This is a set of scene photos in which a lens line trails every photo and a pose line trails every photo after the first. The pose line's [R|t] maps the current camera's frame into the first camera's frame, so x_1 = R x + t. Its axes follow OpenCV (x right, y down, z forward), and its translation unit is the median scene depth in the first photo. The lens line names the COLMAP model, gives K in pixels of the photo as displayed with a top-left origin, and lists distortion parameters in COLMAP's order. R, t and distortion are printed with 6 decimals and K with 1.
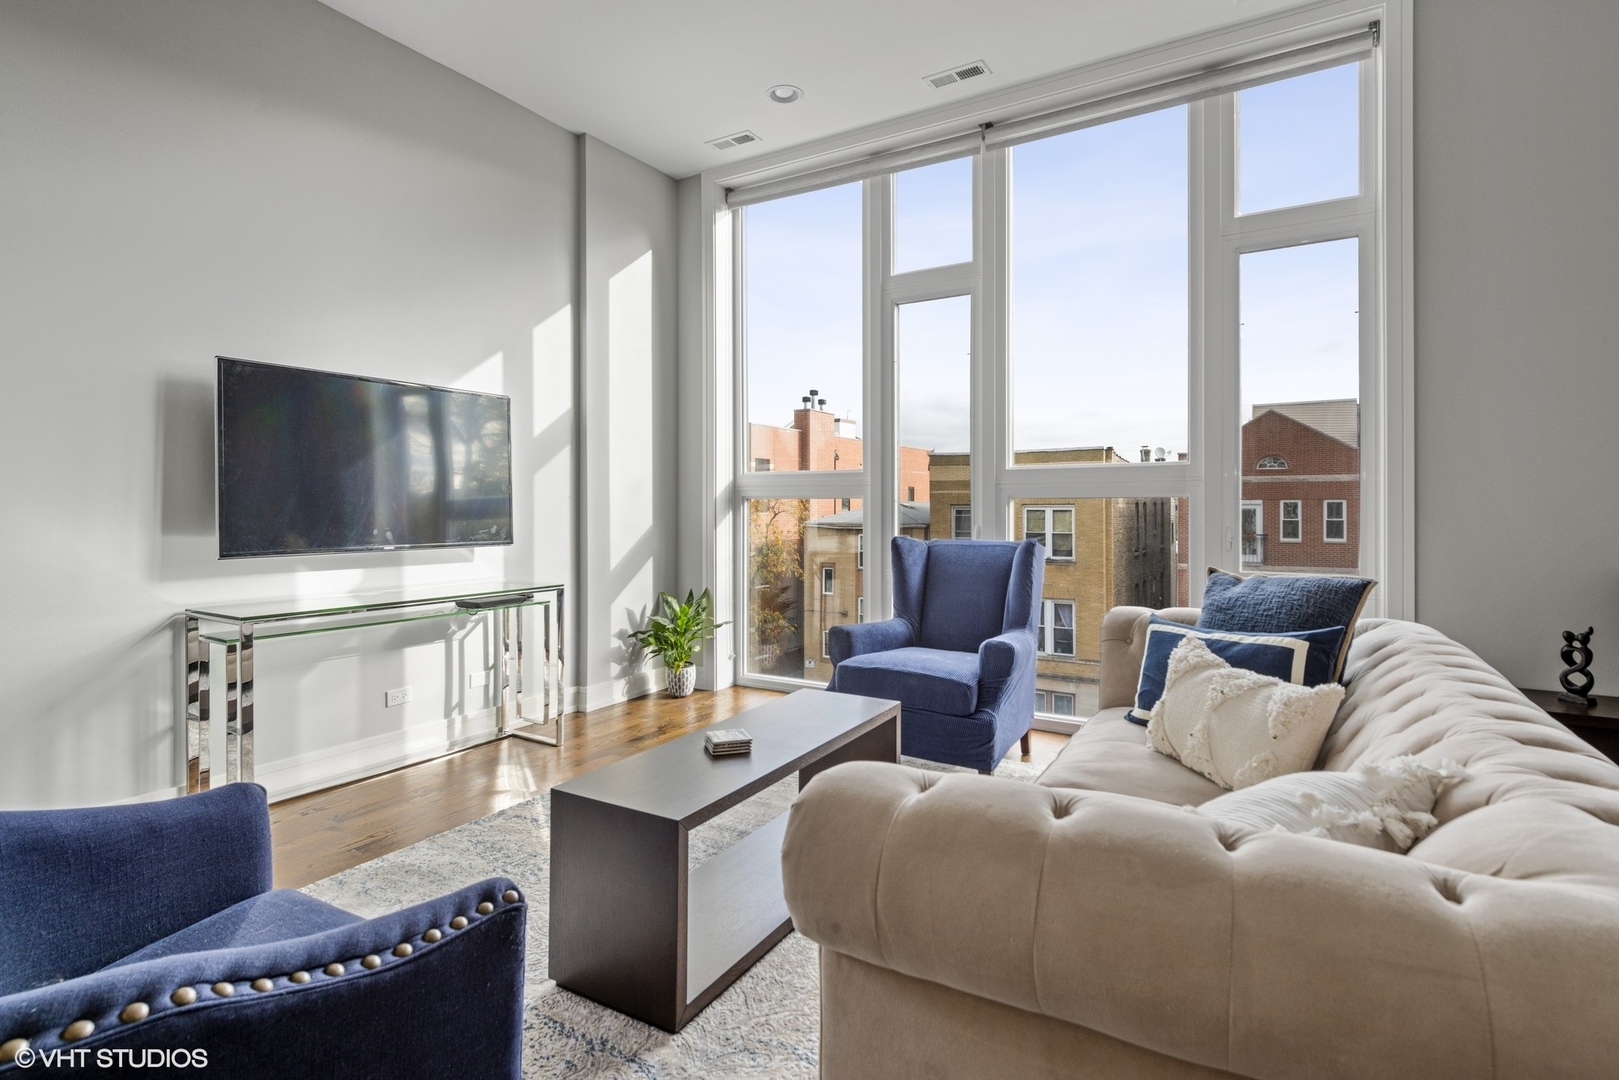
lens RADIAL K [[829.8, 0, 781.1], [0, 829.8, 501.5], [0, 0, 1]] dist [0.033511, 0.000200]
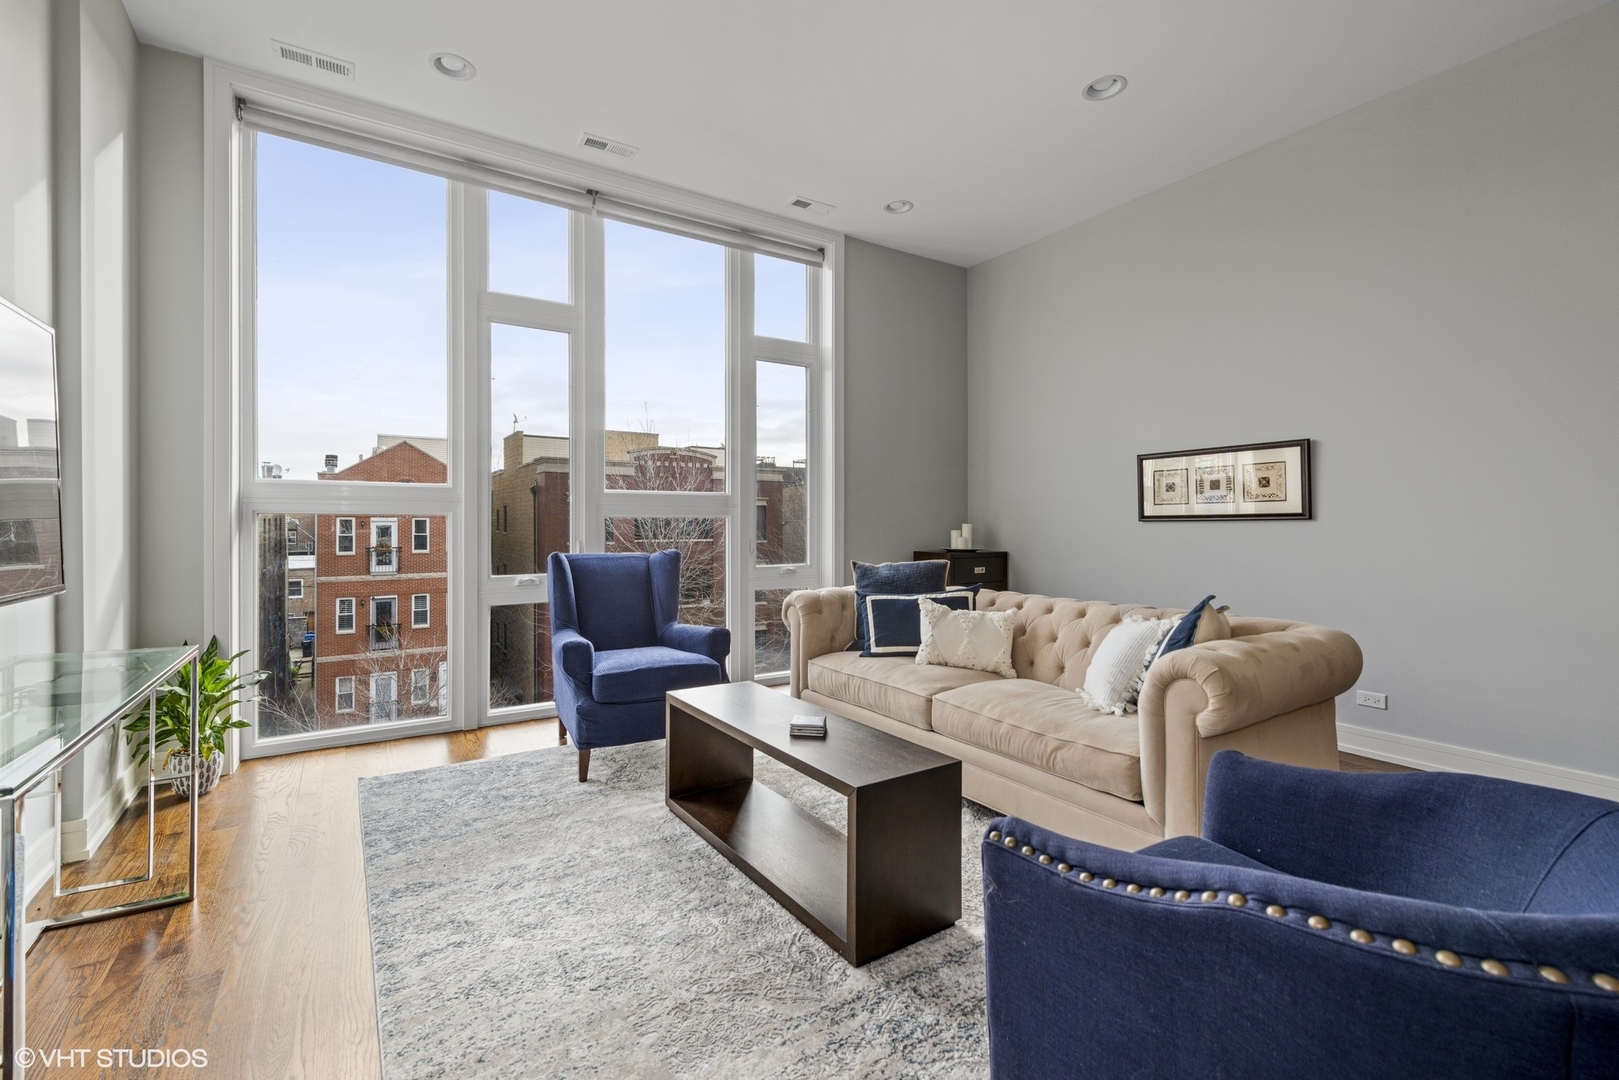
lens RADIAL K [[706.9, 0, 809.5], [0, 706.9, 540.0], [0, 0, 1]] dist [-0.000738, -0.000604]
pose [[0.422445, -0.018992, 0.906189, -0.486617], [-0.006974, 0.999683, 0.024202, 0.003032], [-0.906362, -0.016544, 0.422179, 0.294220]]
